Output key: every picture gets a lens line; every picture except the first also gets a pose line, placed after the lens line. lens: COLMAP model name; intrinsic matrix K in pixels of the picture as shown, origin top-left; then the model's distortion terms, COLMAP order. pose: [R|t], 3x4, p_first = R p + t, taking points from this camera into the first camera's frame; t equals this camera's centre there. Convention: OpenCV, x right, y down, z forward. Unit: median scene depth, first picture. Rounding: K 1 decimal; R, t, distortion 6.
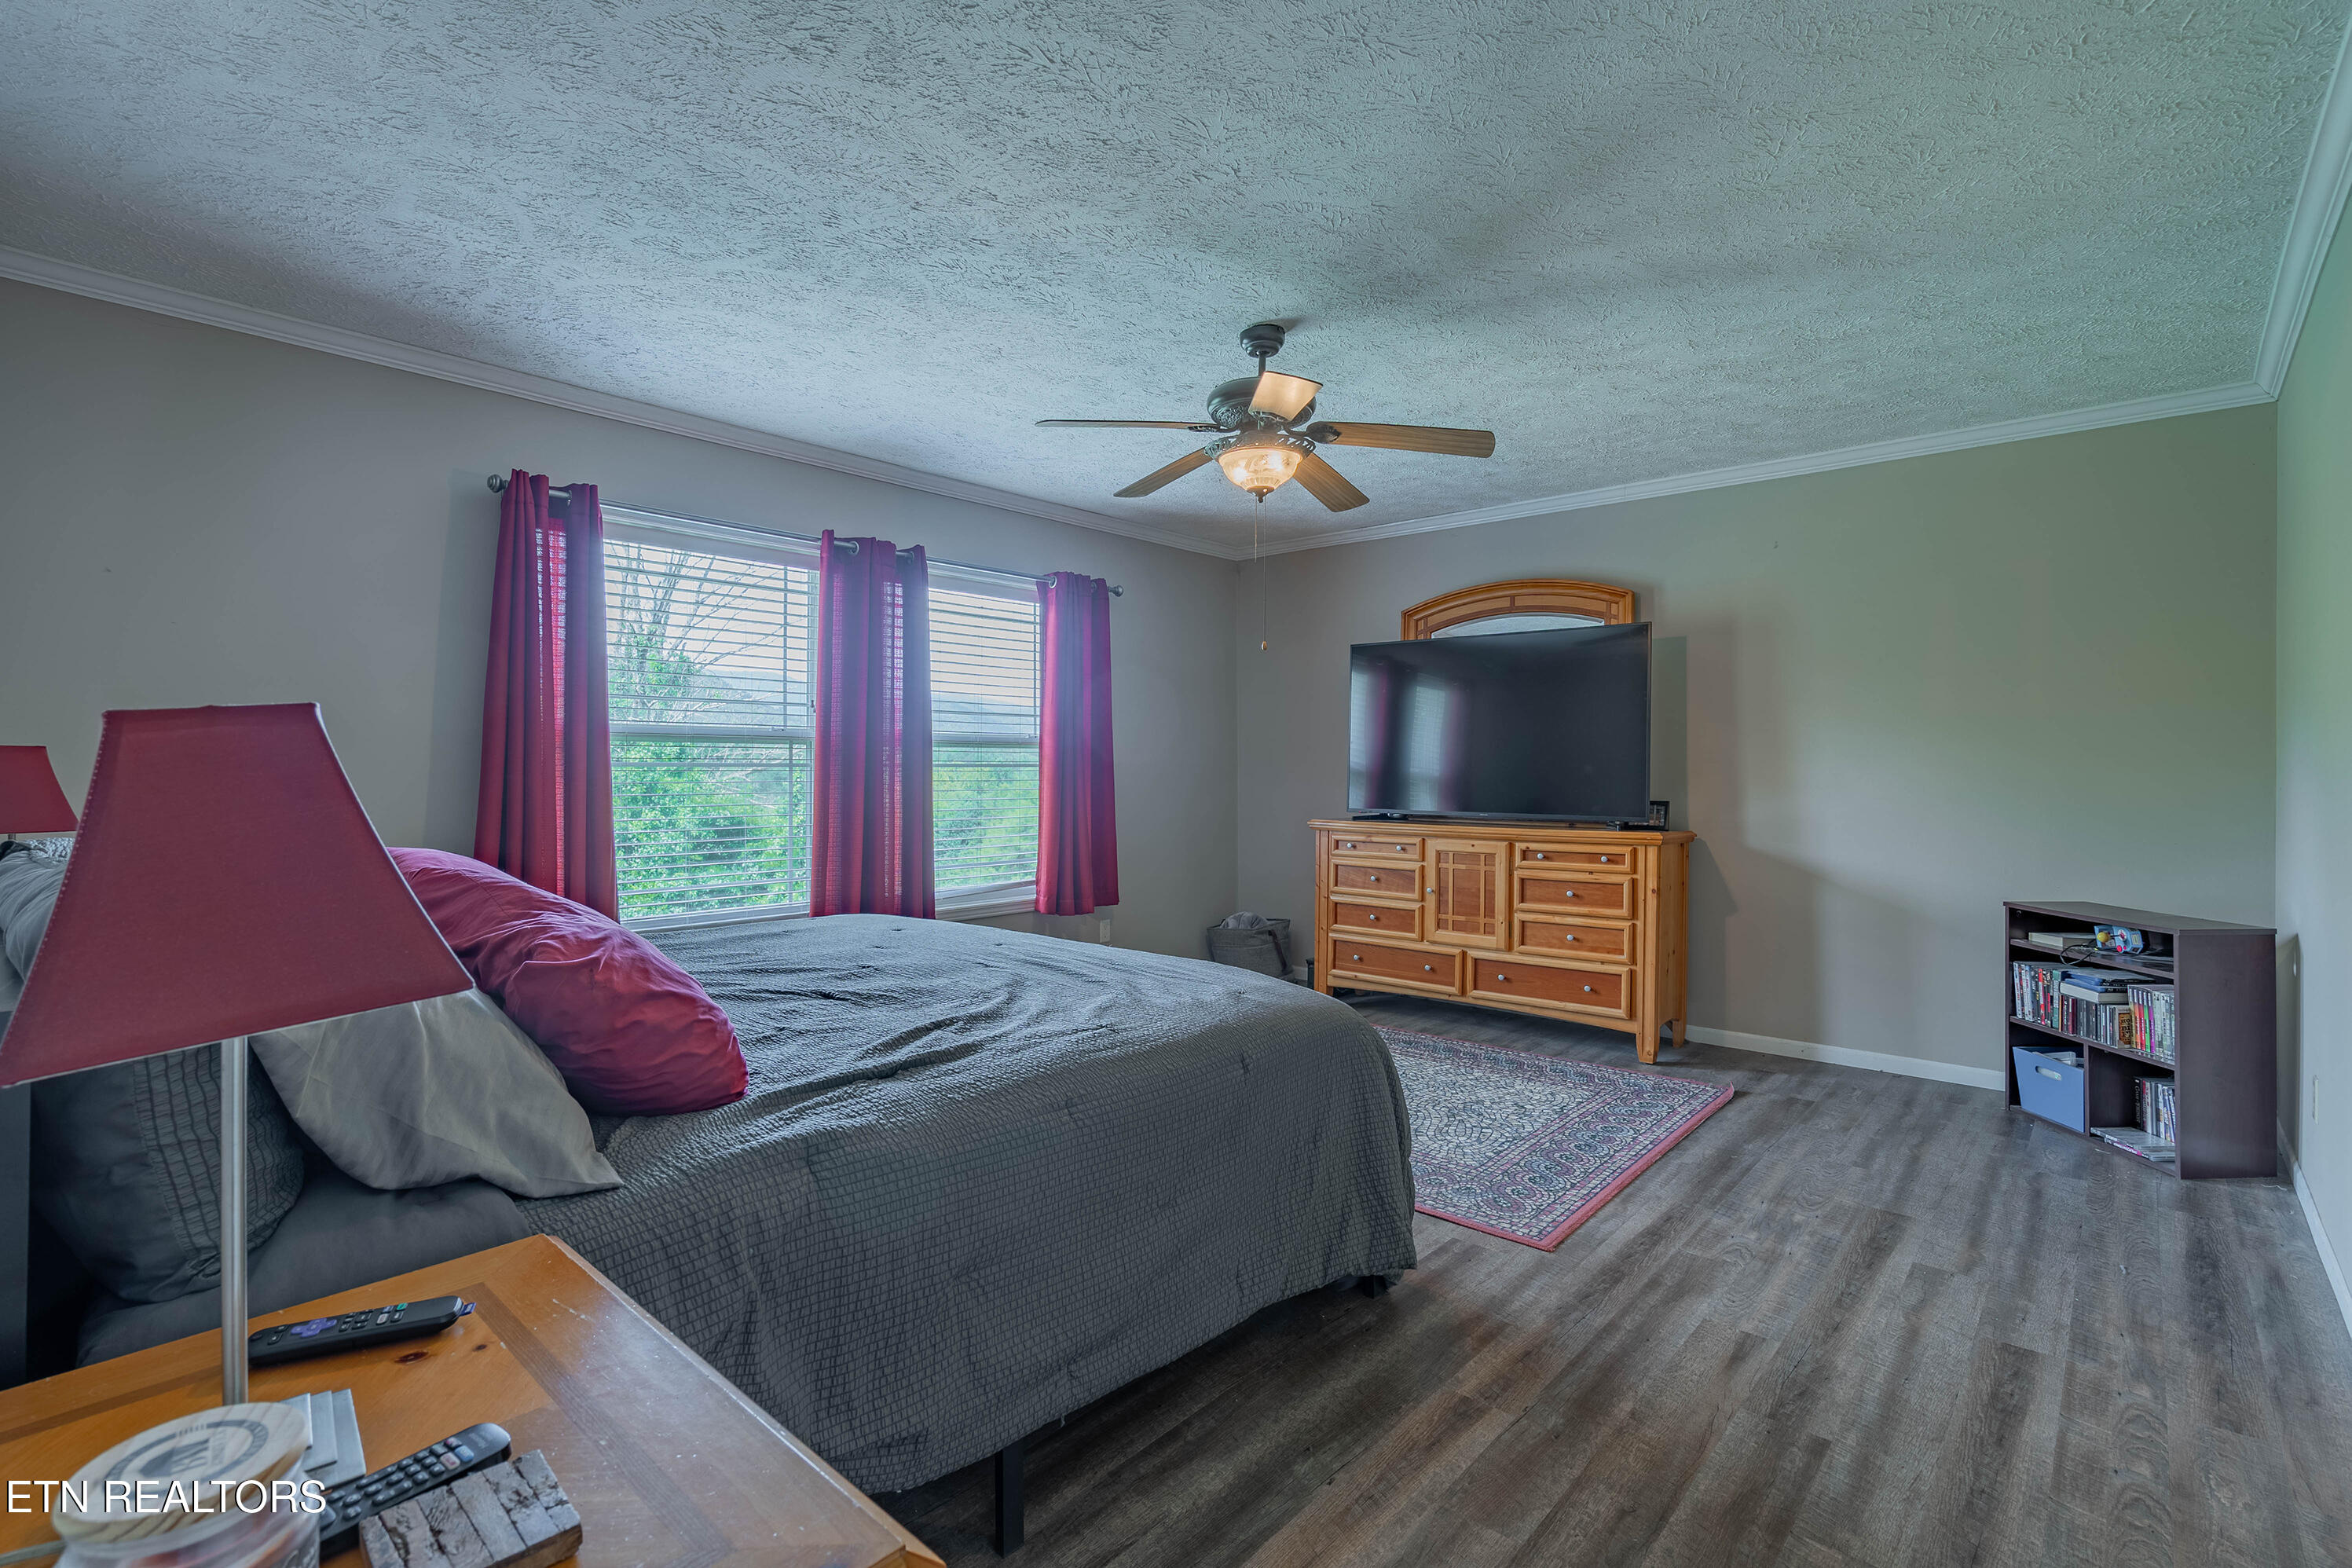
lens RADIAL K [[1073.4, 0, 1186.3], [0, 1073.4, 775.1], [0, 0, 1]] dist [-0.001091, -0.000081]
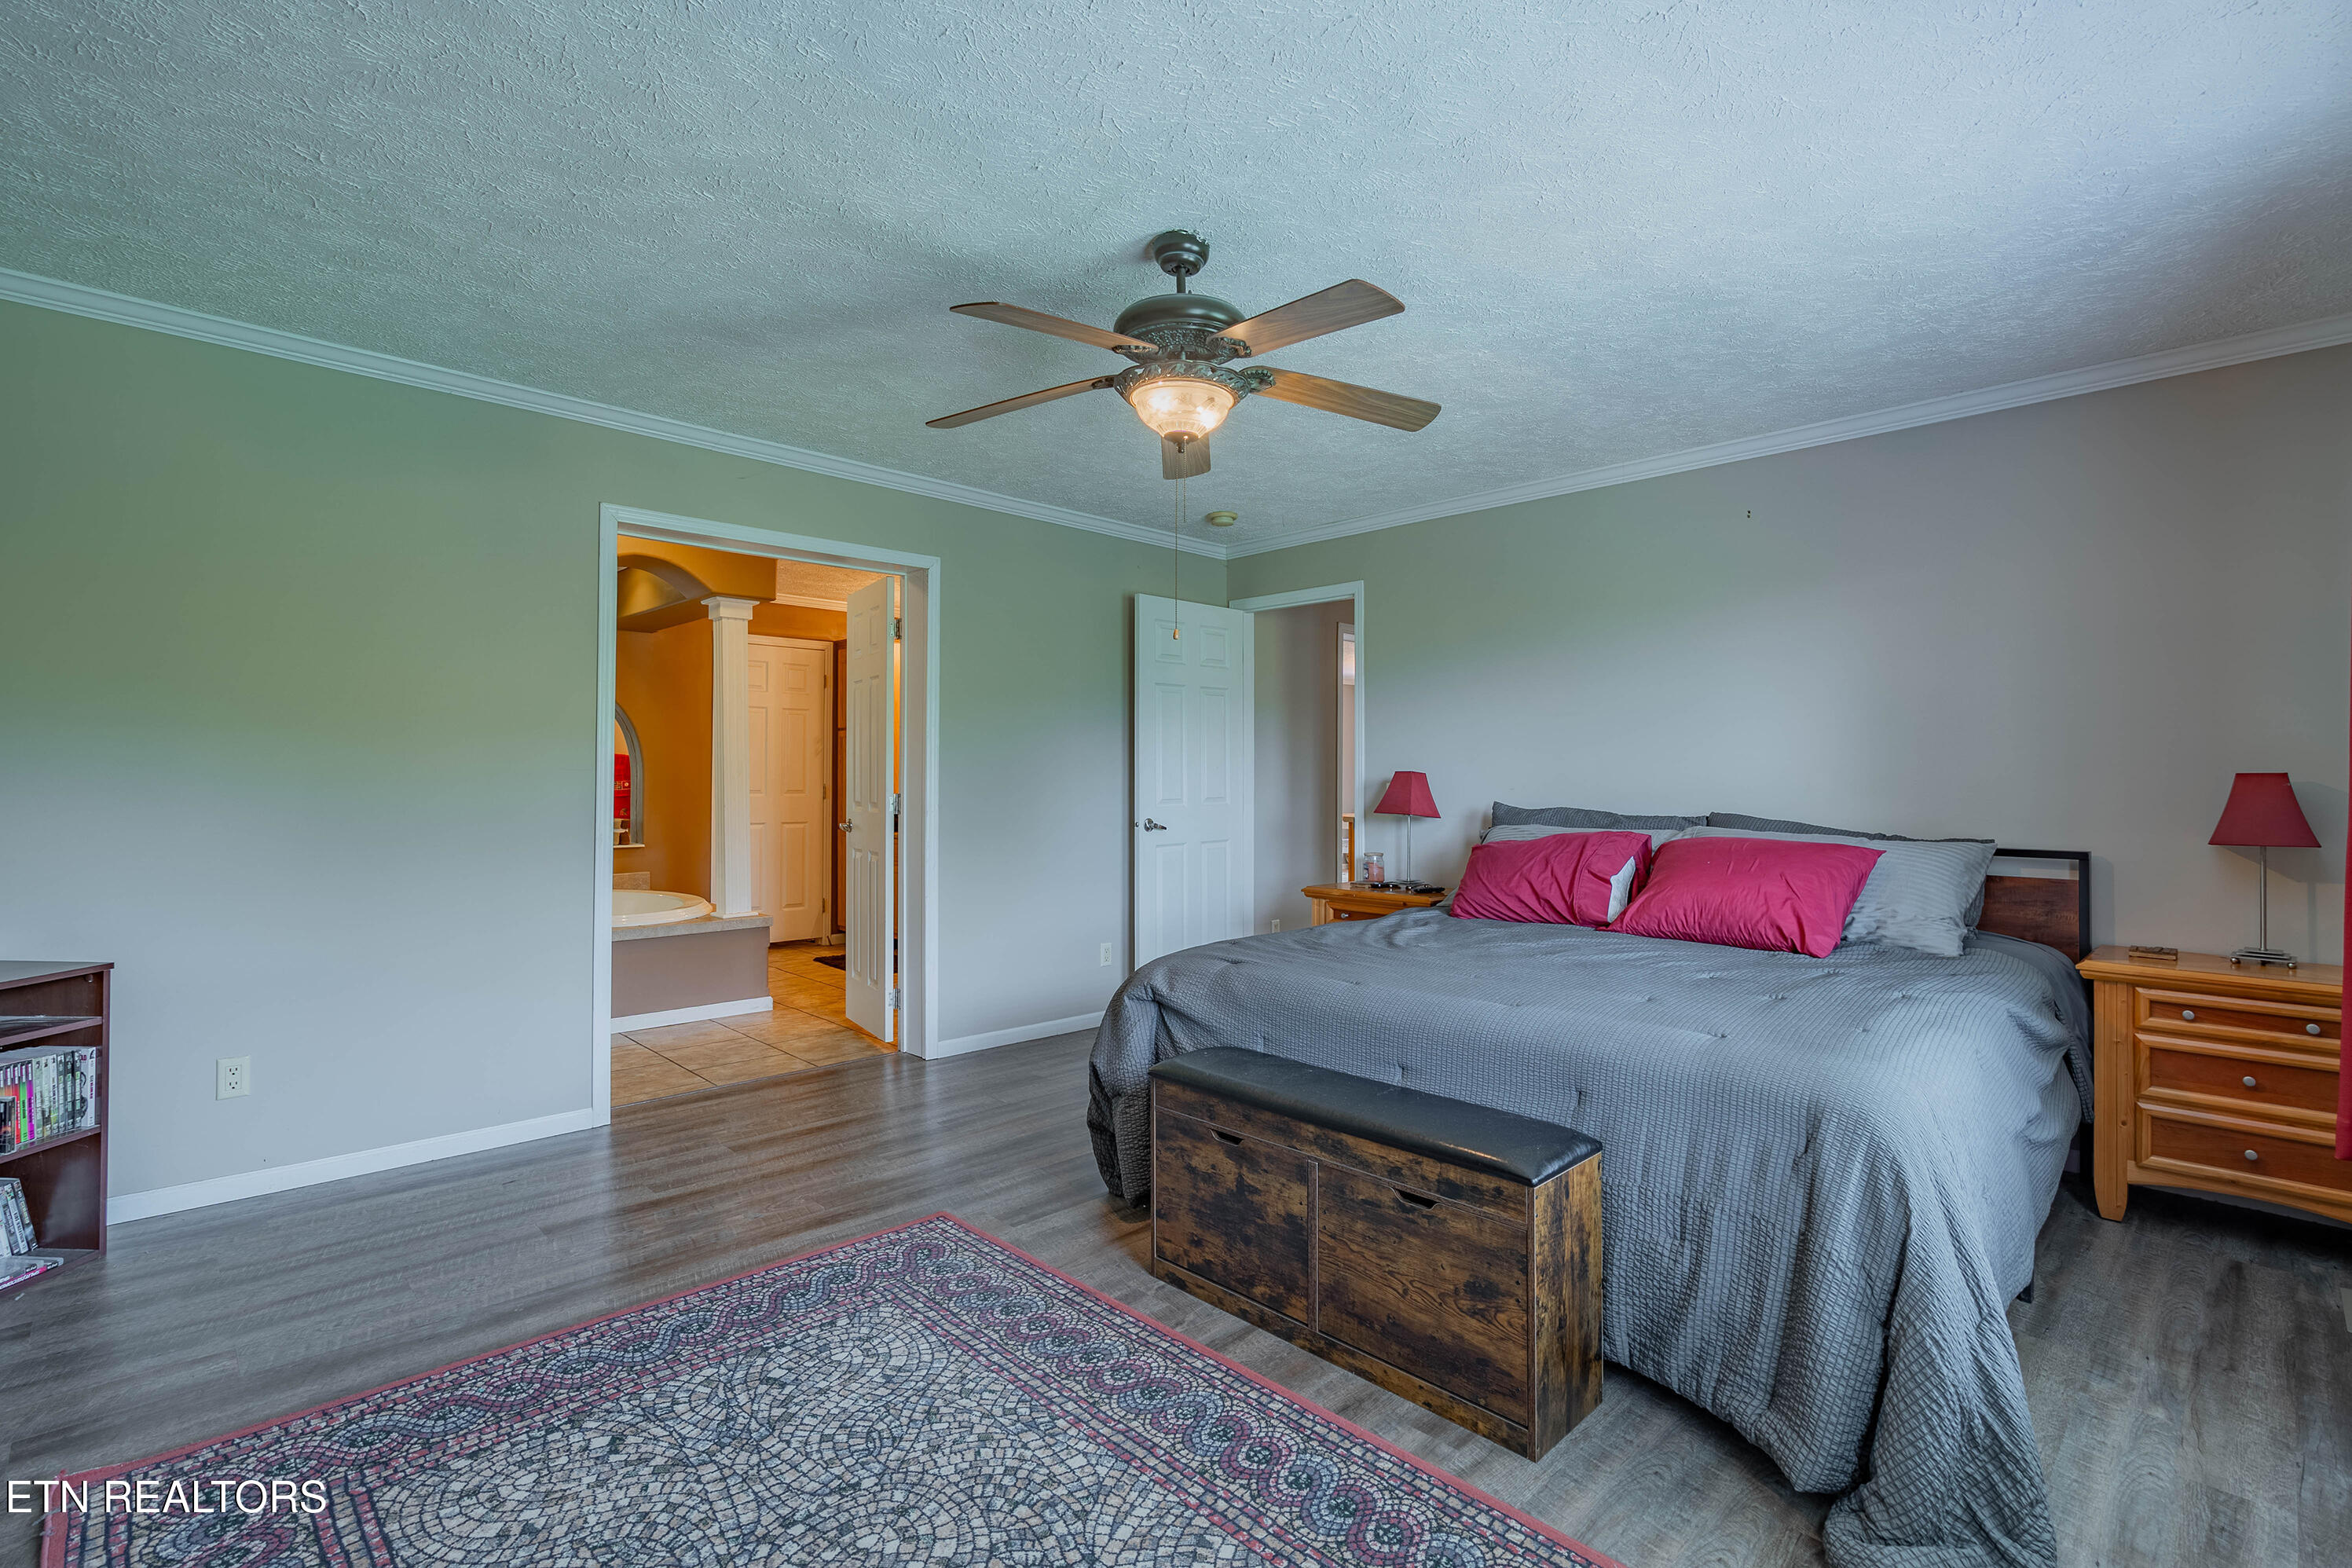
lens RADIAL K [[1060.4, 0, 1176.0], [0, 1060.4, 784.0], [0, 0, 1]] dist [-0.017946, 0.022278]
pose [[-0.997392, -0.006425, 0.071891, 0.015302], [-0.006136, 0.999972, 0.004248, -0.008761], [-0.071917, 0.003796, -0.997403, 1.802616]]
